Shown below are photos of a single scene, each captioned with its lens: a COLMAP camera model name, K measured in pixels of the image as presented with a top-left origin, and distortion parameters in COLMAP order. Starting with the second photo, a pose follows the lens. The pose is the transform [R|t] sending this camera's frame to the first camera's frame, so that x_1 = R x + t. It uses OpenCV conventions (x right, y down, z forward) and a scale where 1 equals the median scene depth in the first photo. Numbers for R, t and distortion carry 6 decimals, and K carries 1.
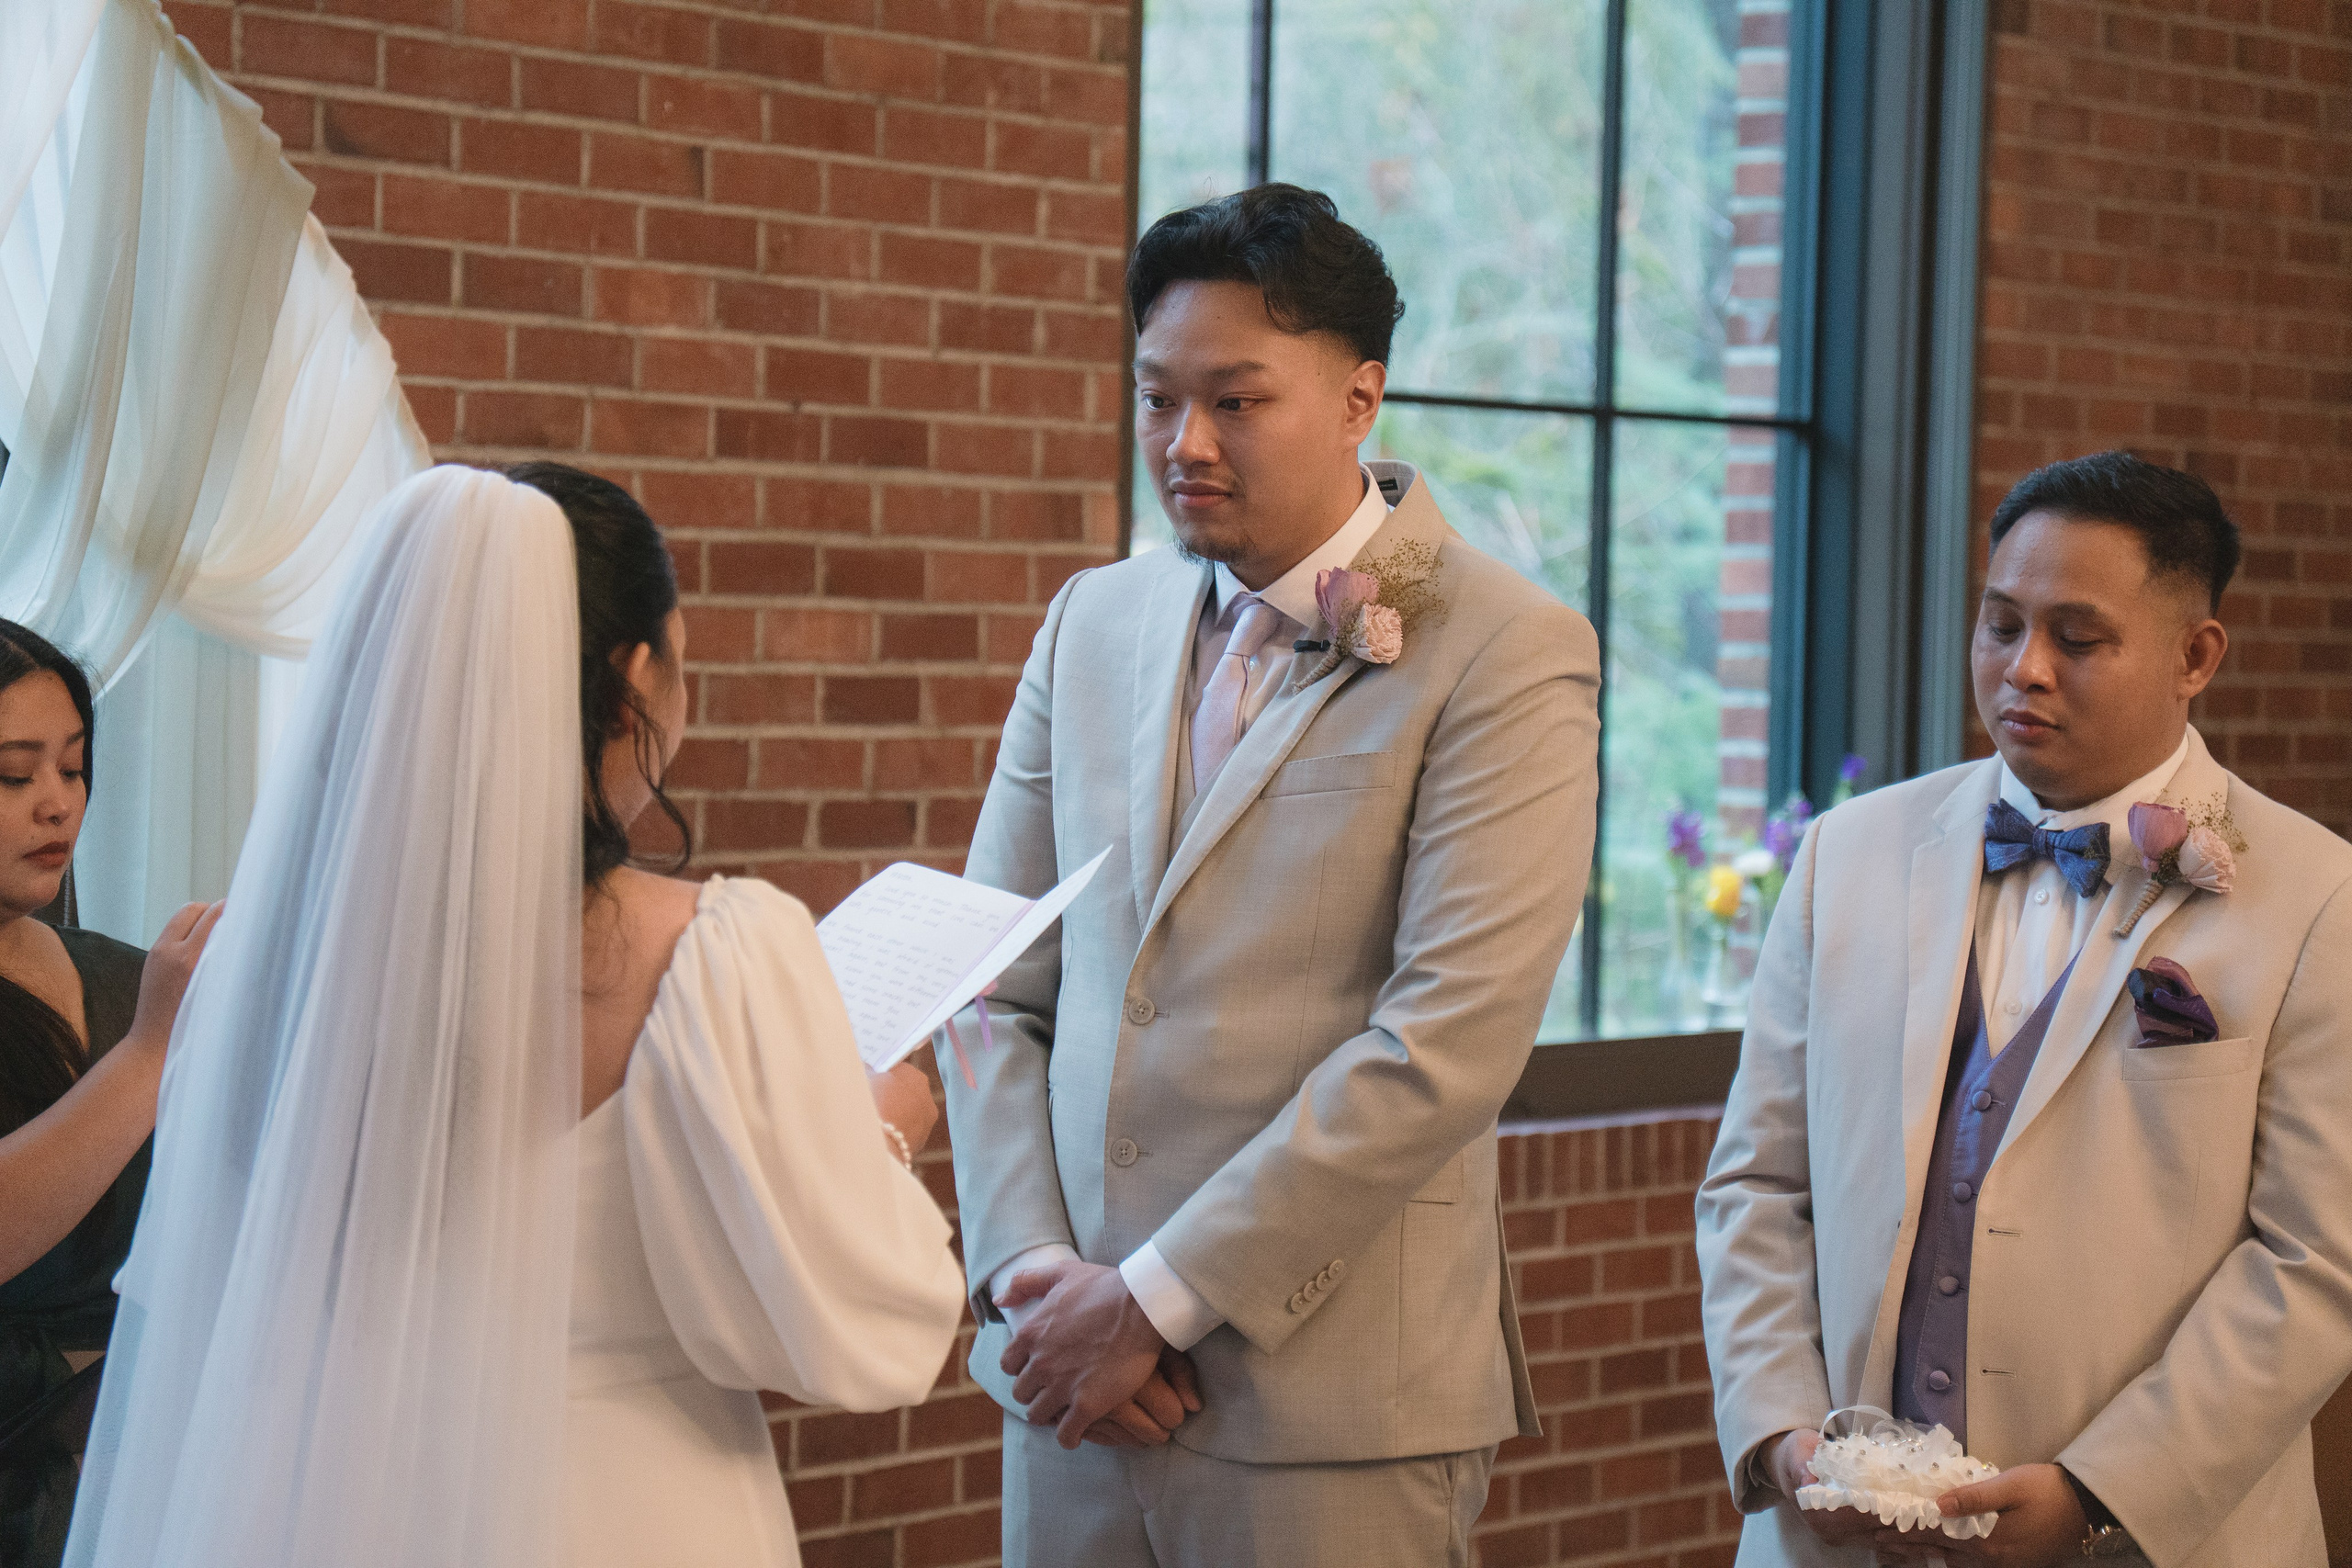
lens RADIAL K [[6803.7, 0, 1166.1], [0, 6803.7, 800.3], [0, 0, 1]] dist [0.928334, 0.000000]
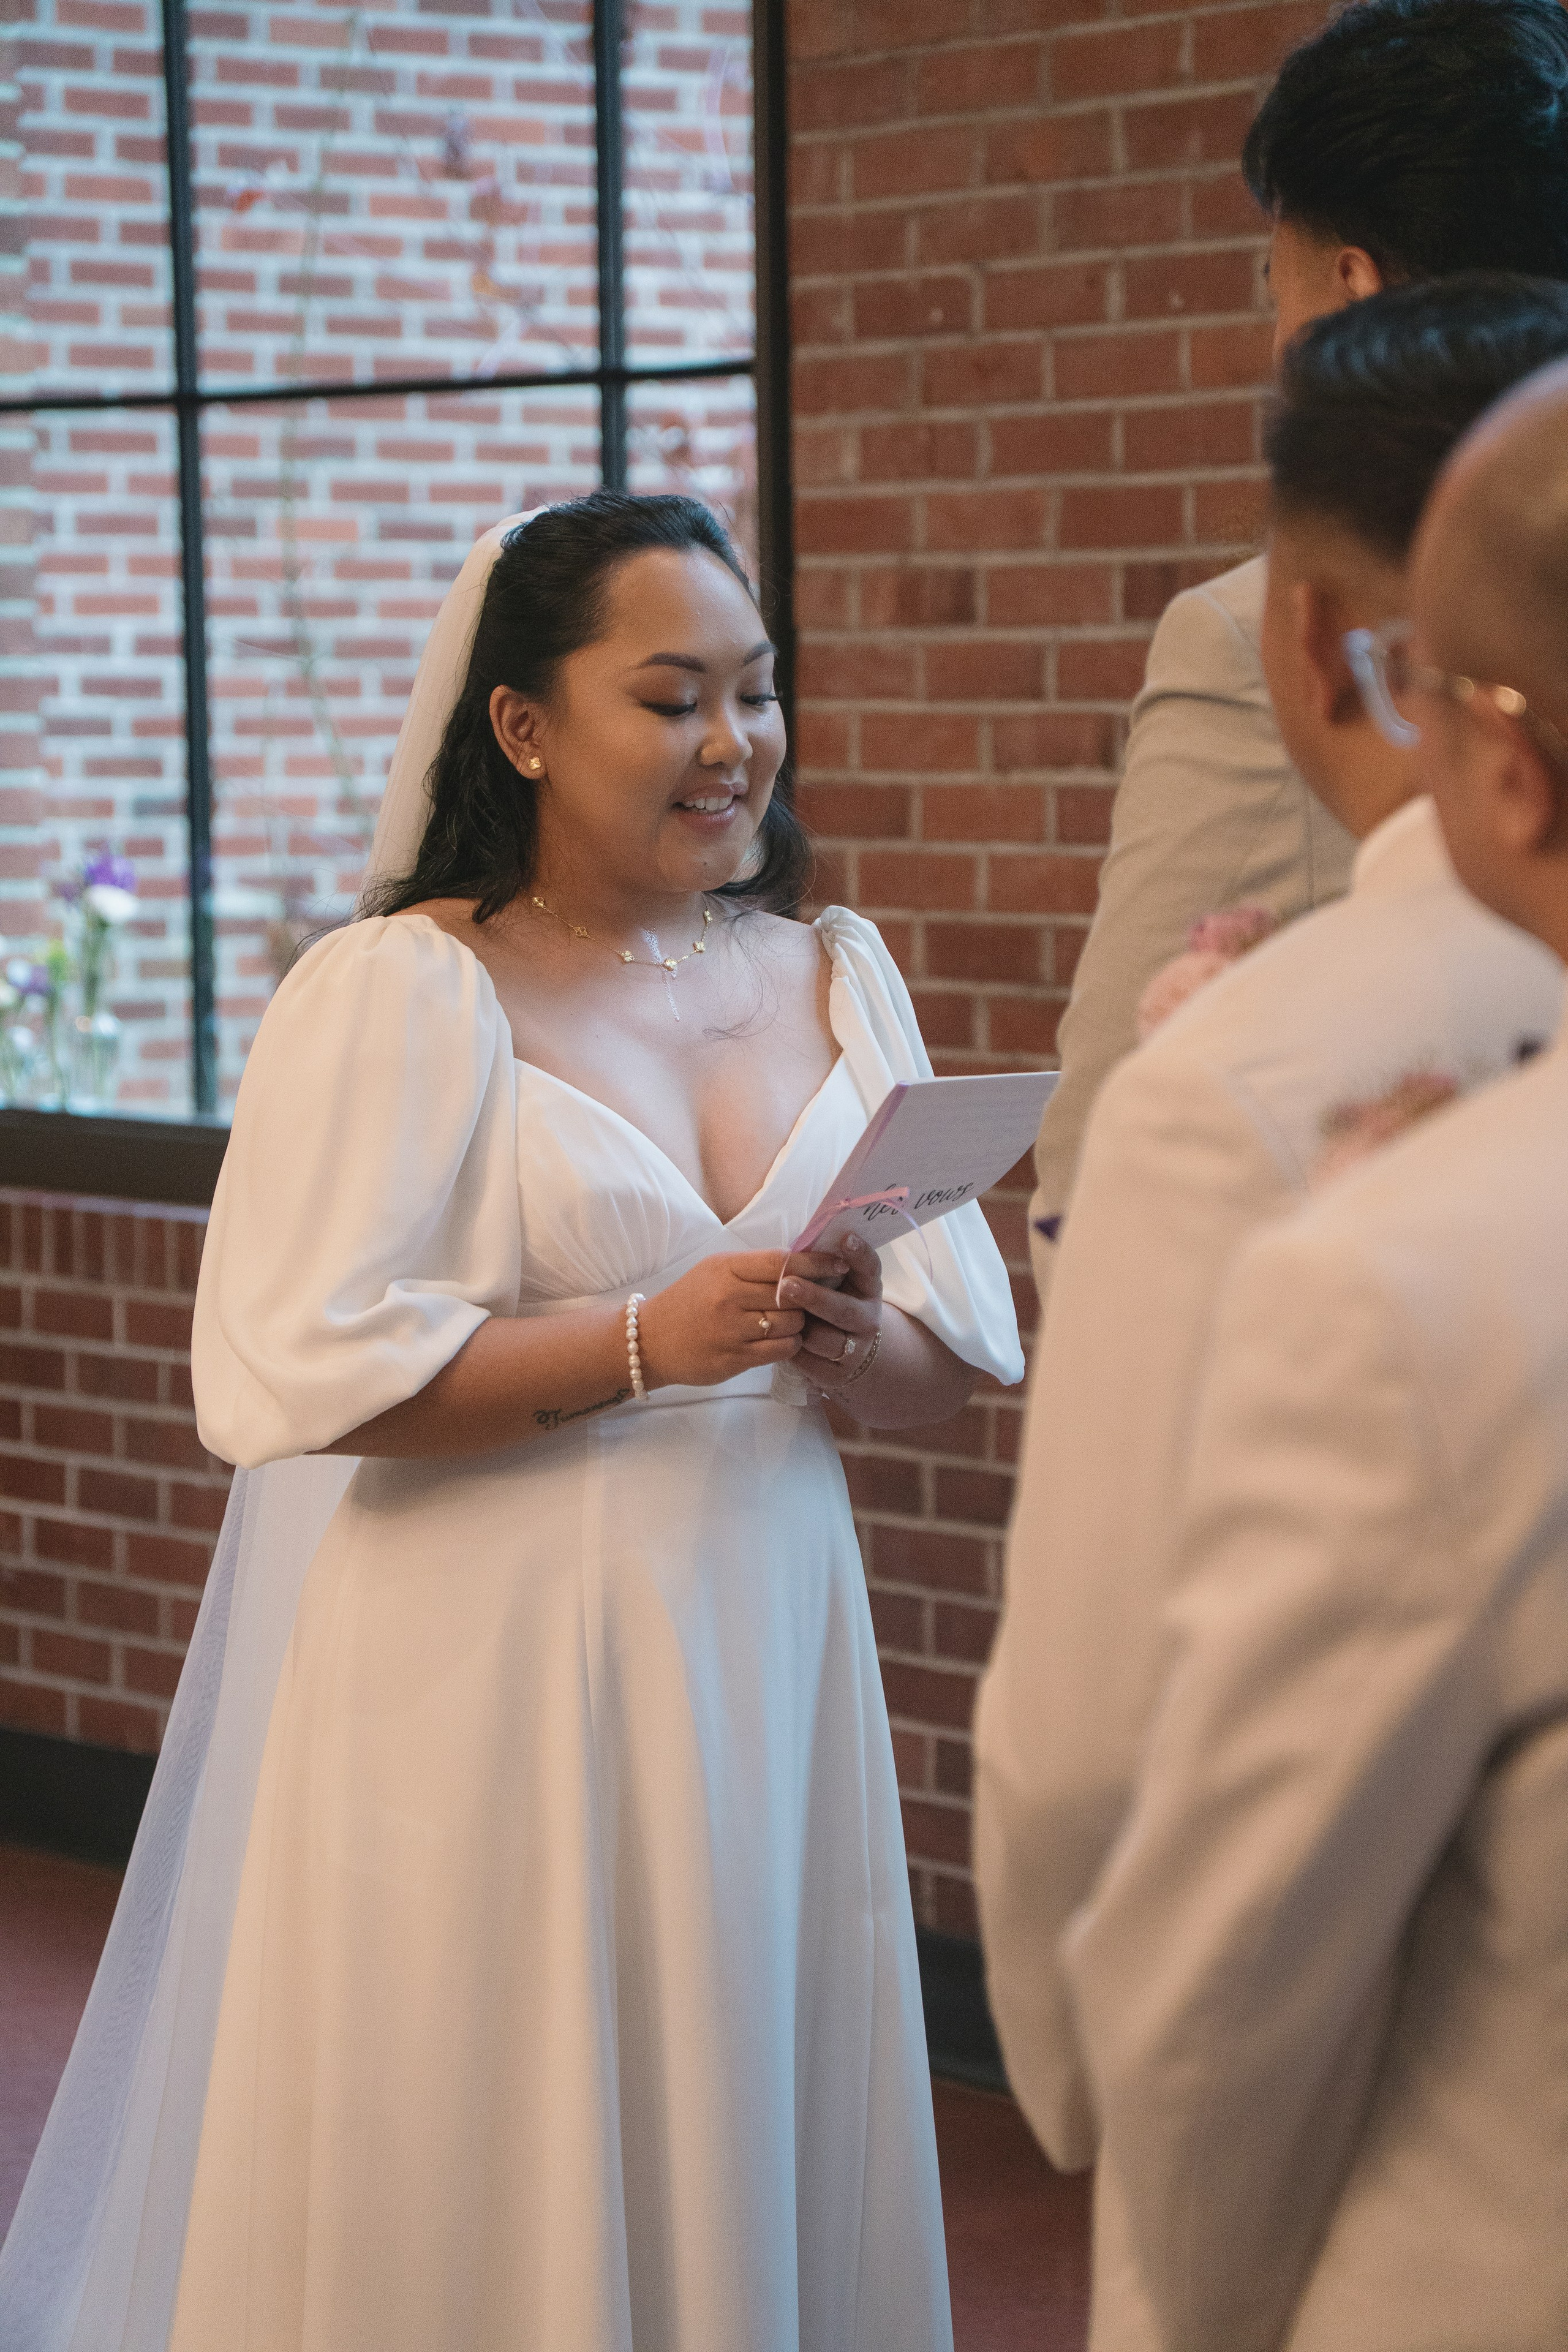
lens RADIAL K [[7424.2, 0, 784.6], [0, 7424.2, 1170.4], [0, 0, 1]] dist [1.021169, 0.000000]
pose [[-0.334594, 0.047408, -0.941169, 0.936603], [-0.017909, 0.998234, 0.056649, -0.014398], [0.942192, 0.035810, -0.333154, 1.386652]]
